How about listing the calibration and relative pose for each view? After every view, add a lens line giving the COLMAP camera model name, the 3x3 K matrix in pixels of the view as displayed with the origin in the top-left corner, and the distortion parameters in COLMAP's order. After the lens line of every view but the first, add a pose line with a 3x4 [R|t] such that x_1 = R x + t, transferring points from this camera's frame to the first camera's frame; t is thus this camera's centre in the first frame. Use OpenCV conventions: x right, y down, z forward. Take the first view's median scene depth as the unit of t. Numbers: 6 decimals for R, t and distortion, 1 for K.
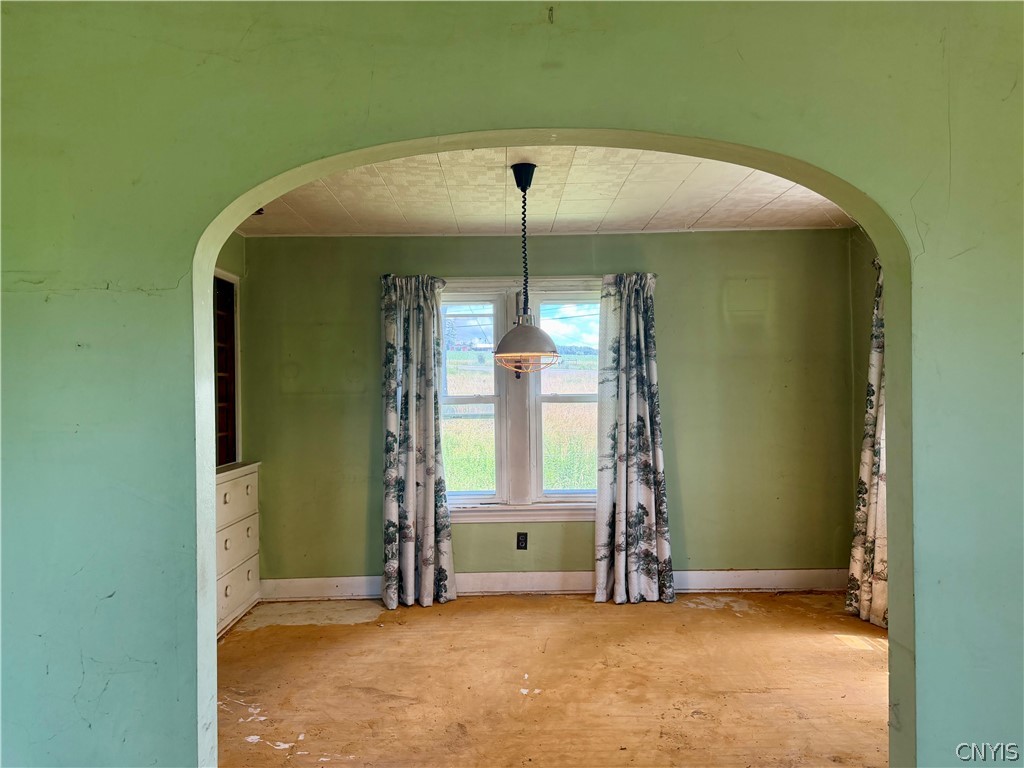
lens RADIAL K [[721.6, 0, 513.9], [0, 721.6, 360.1], [0, 0, 1]] dist [0.054309, -0.079585]
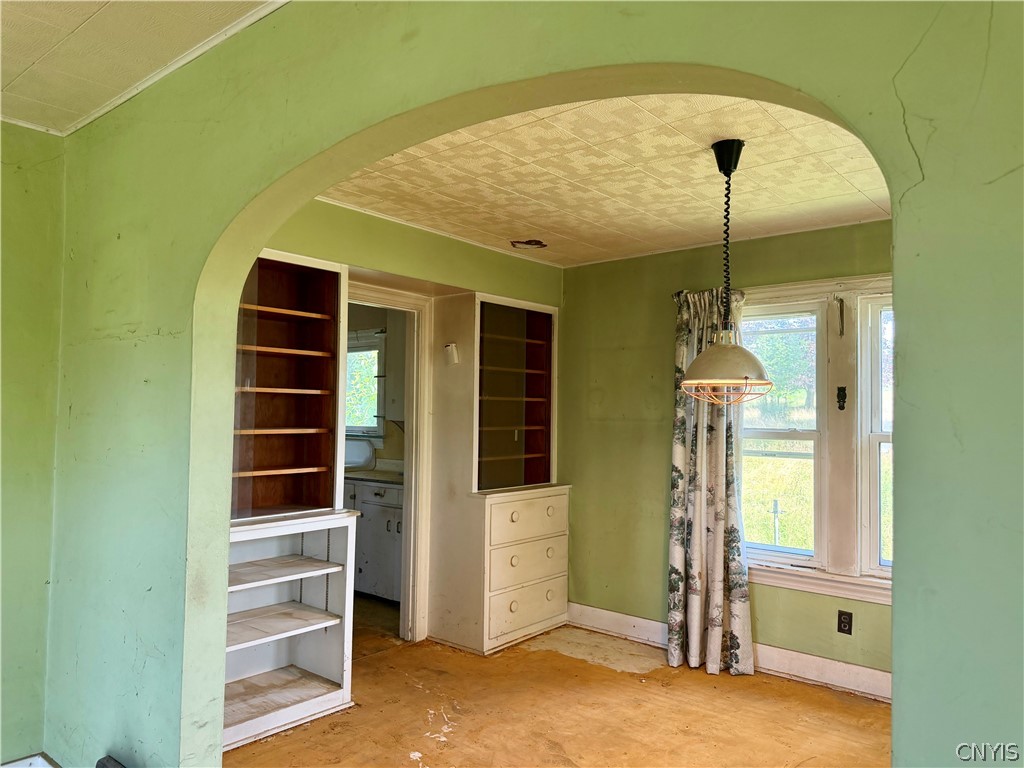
lens RADIAL K [[721.6, 0, 502.3], [0, 721.6, 367.5], [0, 0, 1]] dist [0.054309, -0.079585]
pose [[0.744957, -0.016806, -0.666901, 0.268514], [0.006052, 0.999812, -0.018434, -0.007855], [0.667085, 0.009696, 0.744918, 0.186159]]
